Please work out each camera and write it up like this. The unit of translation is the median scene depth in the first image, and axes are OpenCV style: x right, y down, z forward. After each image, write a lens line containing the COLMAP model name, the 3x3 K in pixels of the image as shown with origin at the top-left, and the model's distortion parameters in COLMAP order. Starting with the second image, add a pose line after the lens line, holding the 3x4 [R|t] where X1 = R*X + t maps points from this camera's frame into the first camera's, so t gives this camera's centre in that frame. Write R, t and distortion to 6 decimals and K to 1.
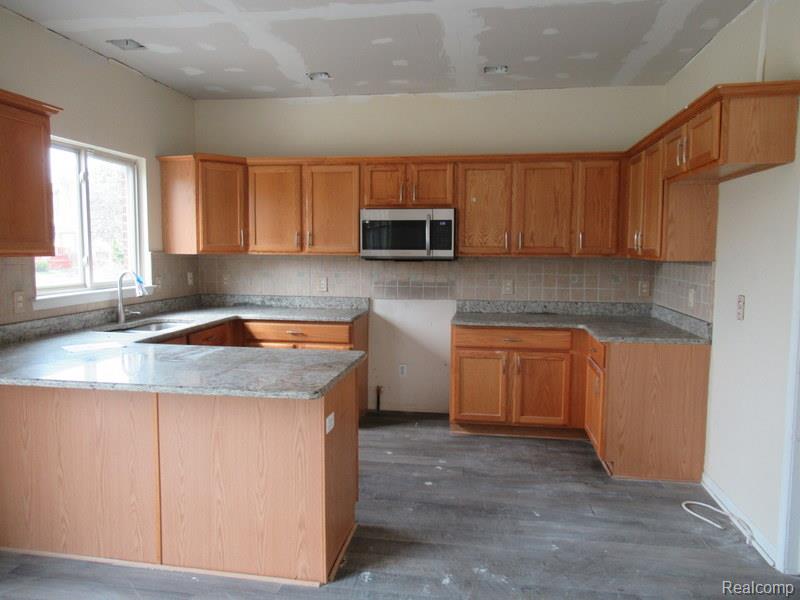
lens RADIAL K [[595.6, 0, 399.7], [0, 595.6, 301.1], [0, 0, 1]] dist [0.005823, 0.002062]
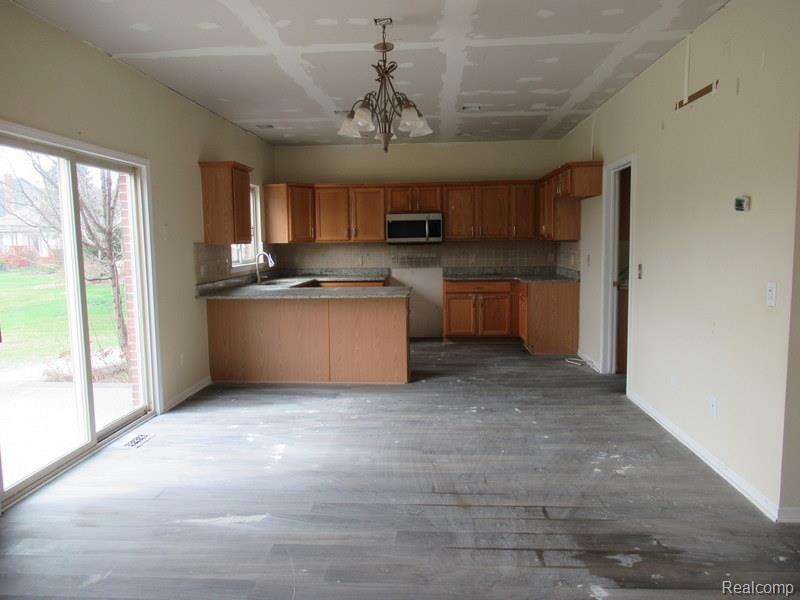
lens RADIAL K [[595.6, 0, 399.9], [0, 595.6, 298.4], [0, 0, 1]] dist [0.005823, 0.002062]
pose [[0.995463, -0.029663, 0.090408, -0.190393], [0.028781, 0.999525, 0.011047, 0.067485], [-0.090693, -0.008395, 0.995844, -0.694860]]
